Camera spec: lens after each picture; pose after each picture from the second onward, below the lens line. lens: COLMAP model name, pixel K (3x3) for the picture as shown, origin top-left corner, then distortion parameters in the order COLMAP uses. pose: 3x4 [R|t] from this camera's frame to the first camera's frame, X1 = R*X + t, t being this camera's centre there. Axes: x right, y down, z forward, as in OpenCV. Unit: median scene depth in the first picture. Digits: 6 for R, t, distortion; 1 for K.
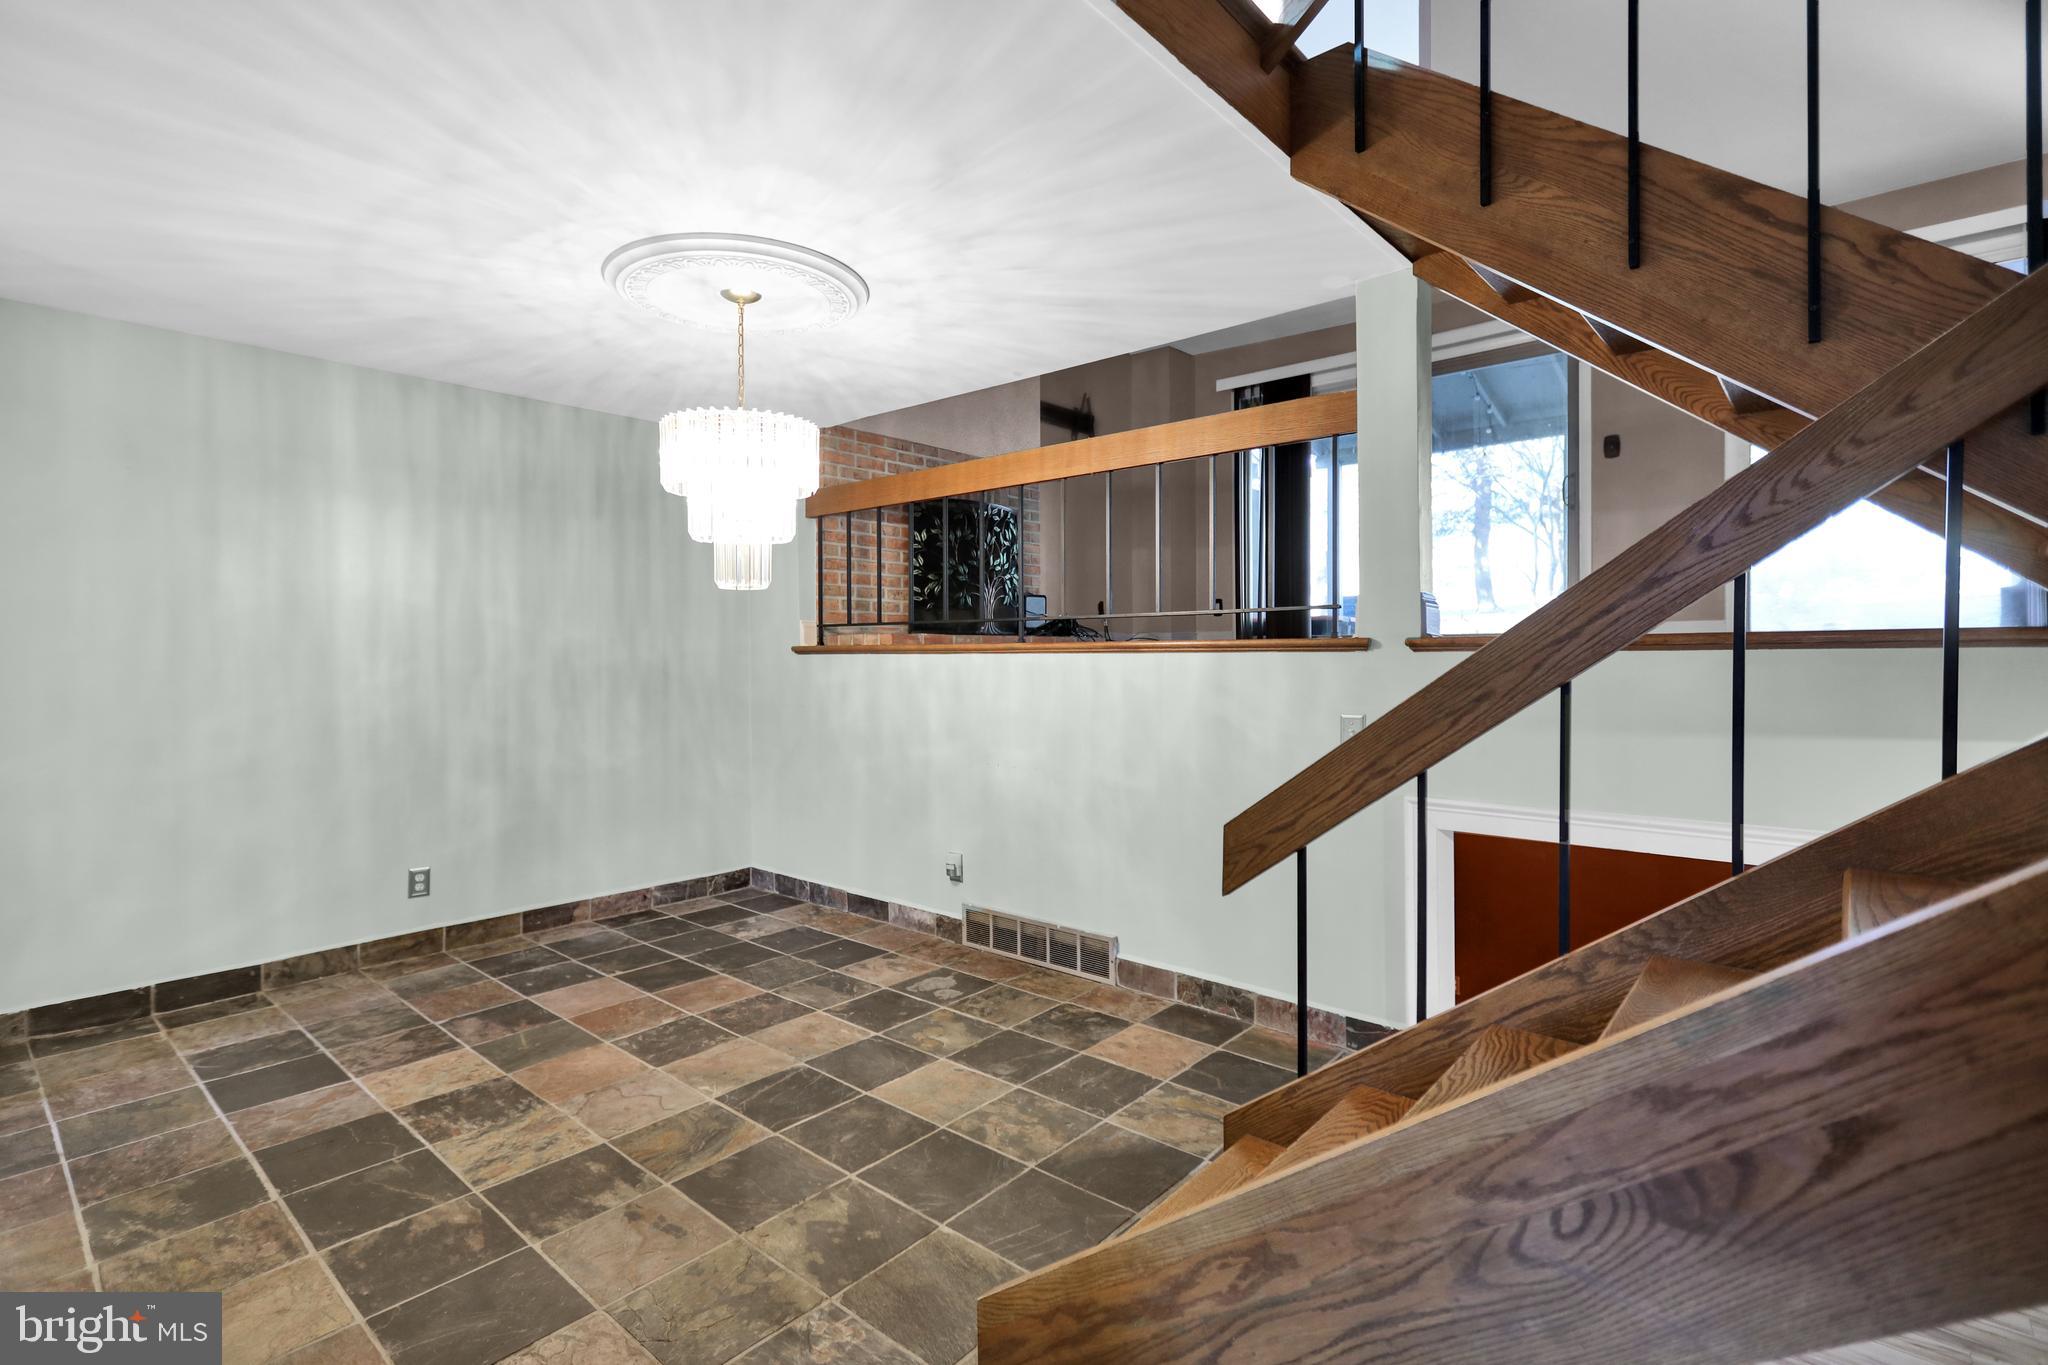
lens RADIAL K [[953.5, 0, 988.3], [0, 953.5, 657.9], [0, 0, 1]] dist [-0.004689, 0.001069]
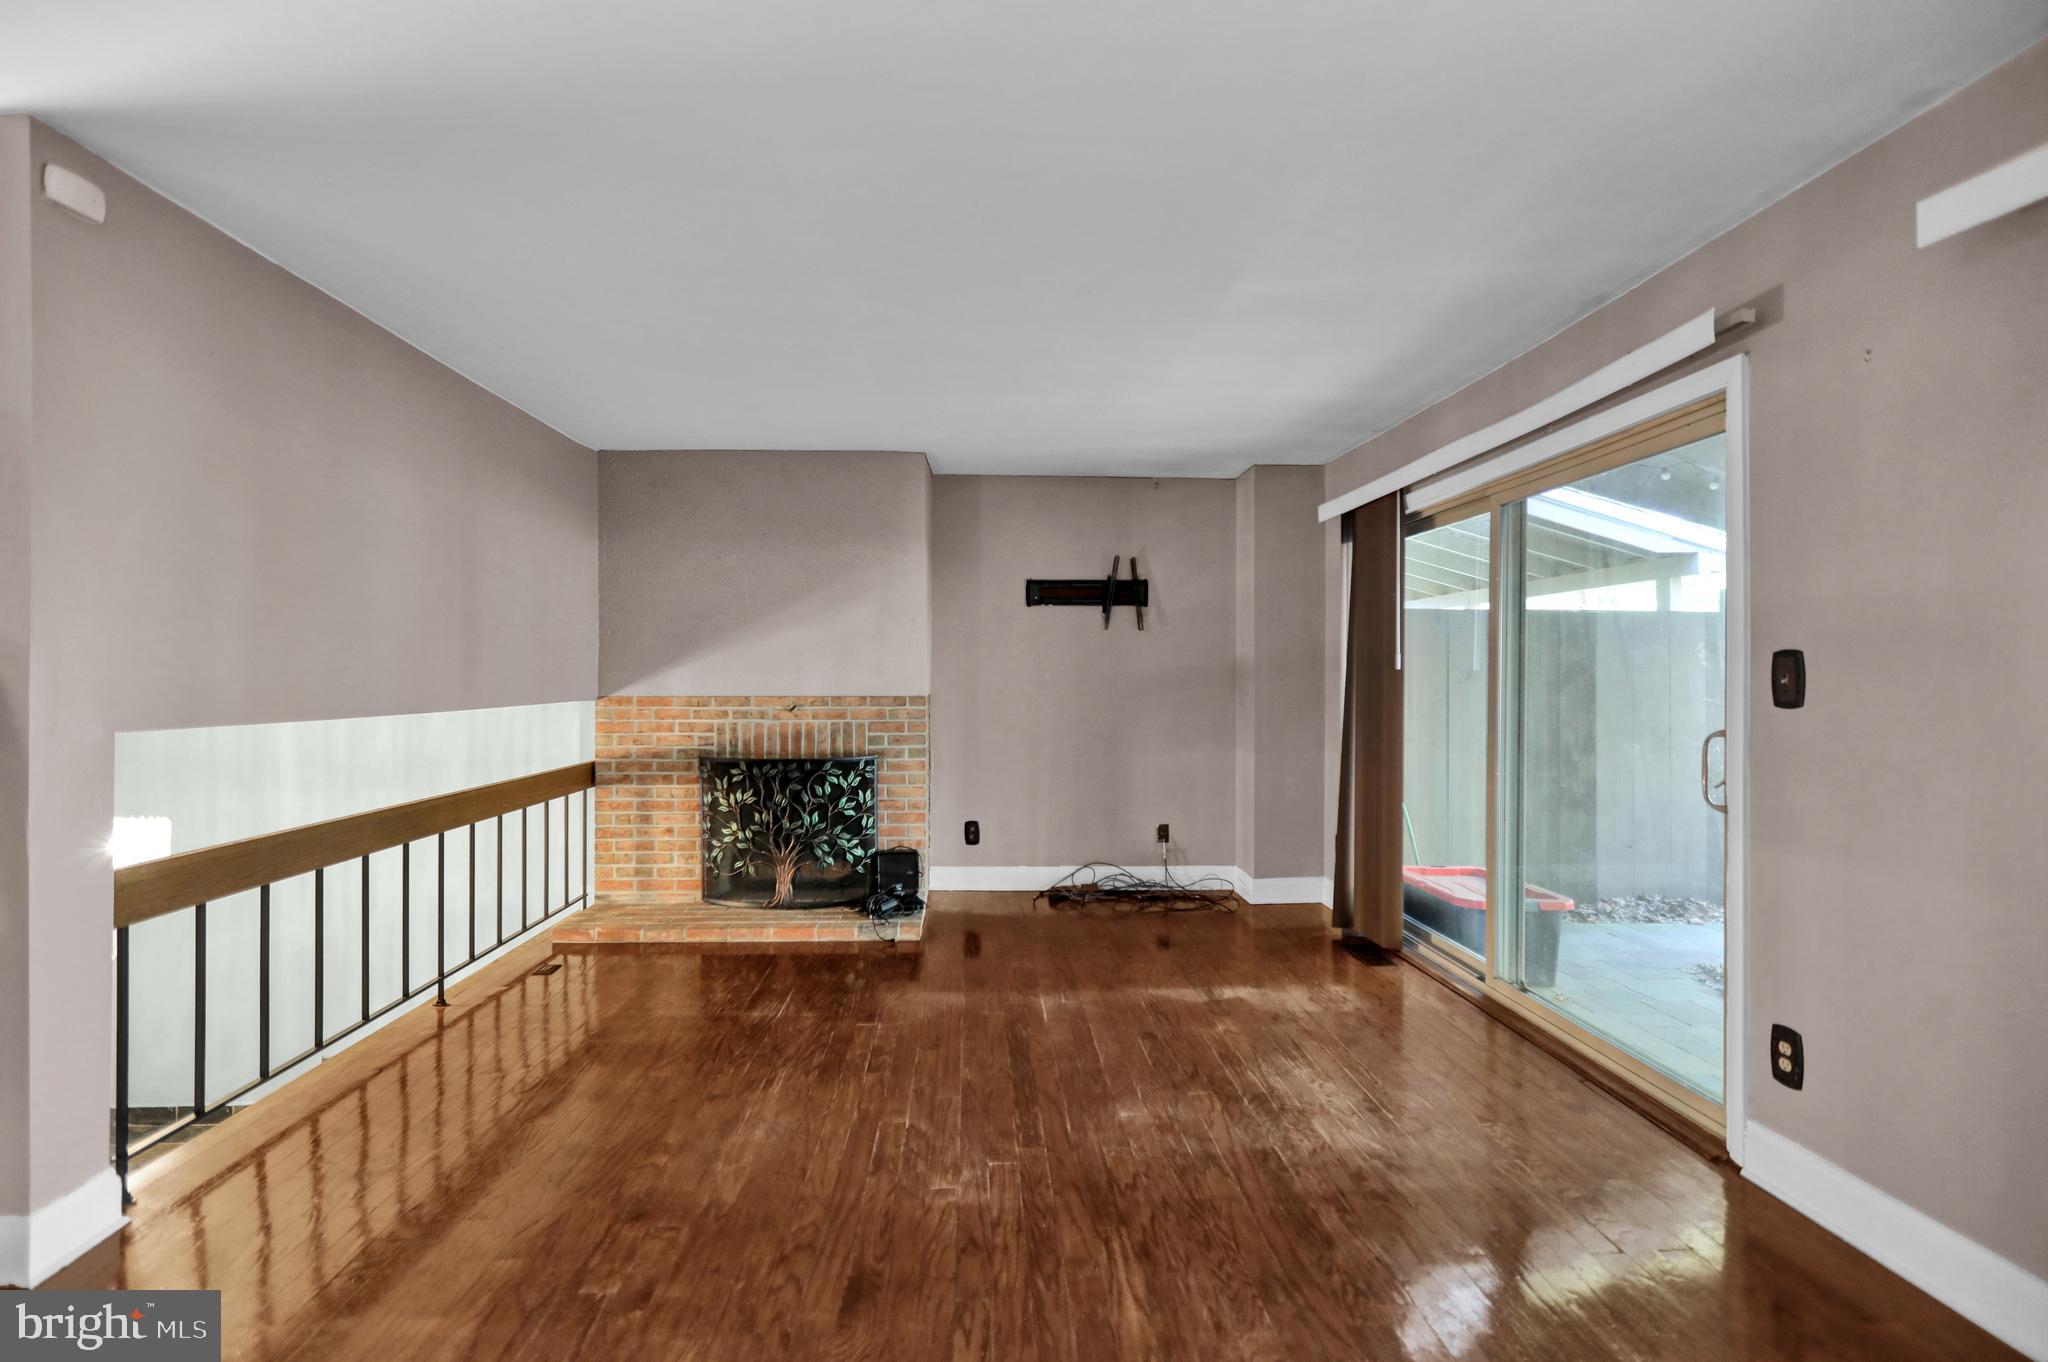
lens RADIAL K [[948.9, 0, 982.3], [0, 948.9, 672.3], [0, 0, 1]] dist [-0.010355, 0.000367]
pose [[0.683304, 0.001172, -0.730133, 1.744833], [-0.002208, 0.999997, -0.000461, -0.550874], [0.730131, 0.001927, 0.683304, 1.216125]]
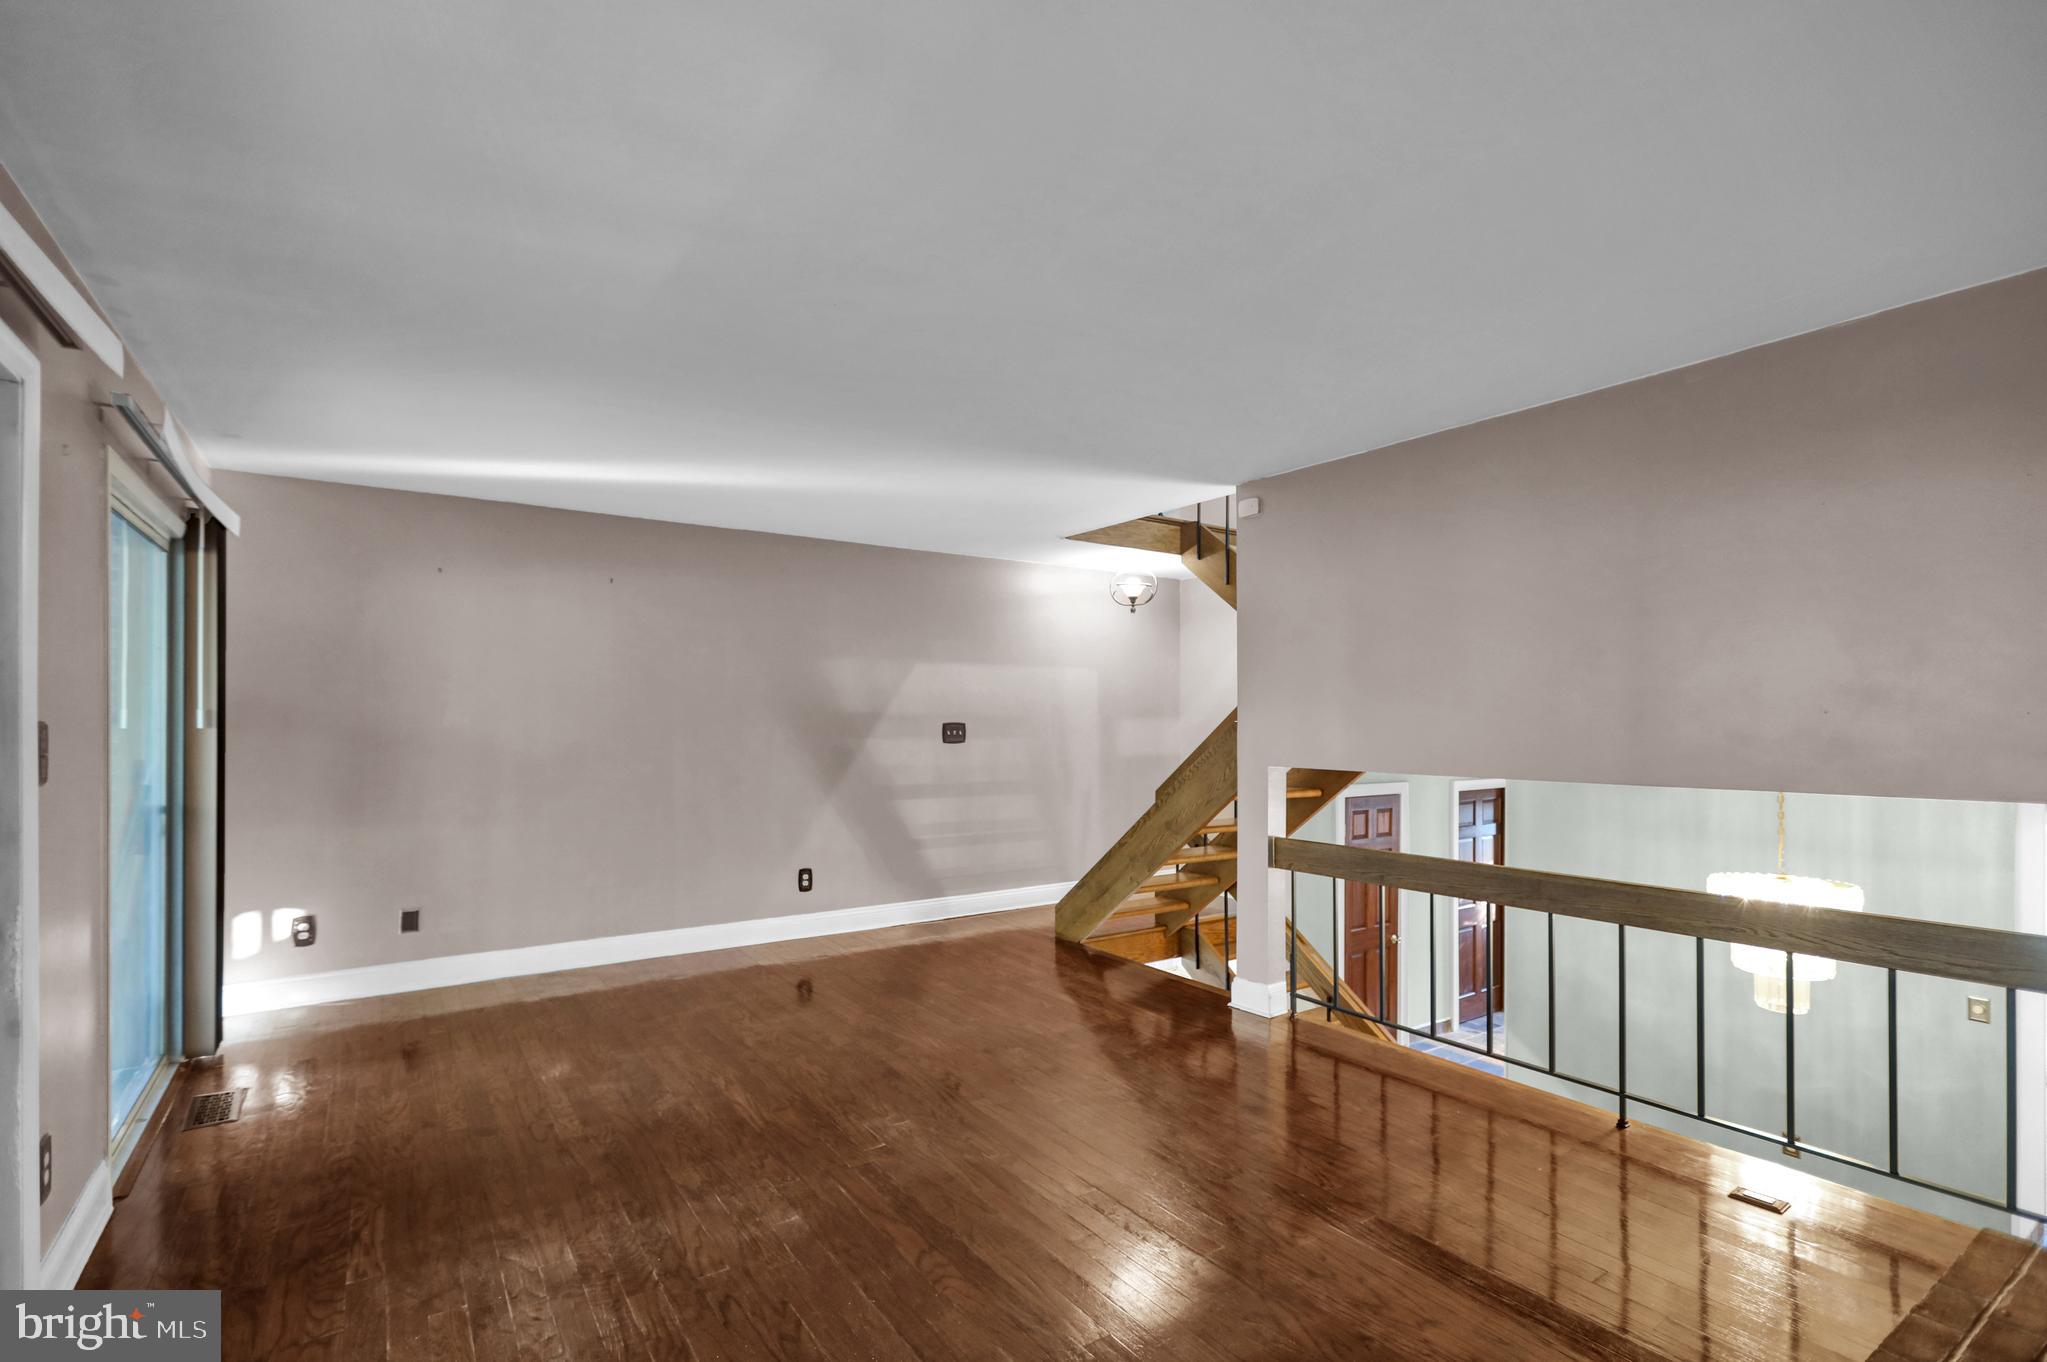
lens RADIAL K [[892.6, 0, 1034.3], [0, 892.6, 716.2], [0, 0, 1]] dist [-0.001440, -0.000092]
pose [[-0.979419, -0.002459, 0.201823, 0.584111], [-0.004002, 0.999966, -0.007239, -0.577351], [-0.201799, -0.007898, -0.979395, 3.023874]]
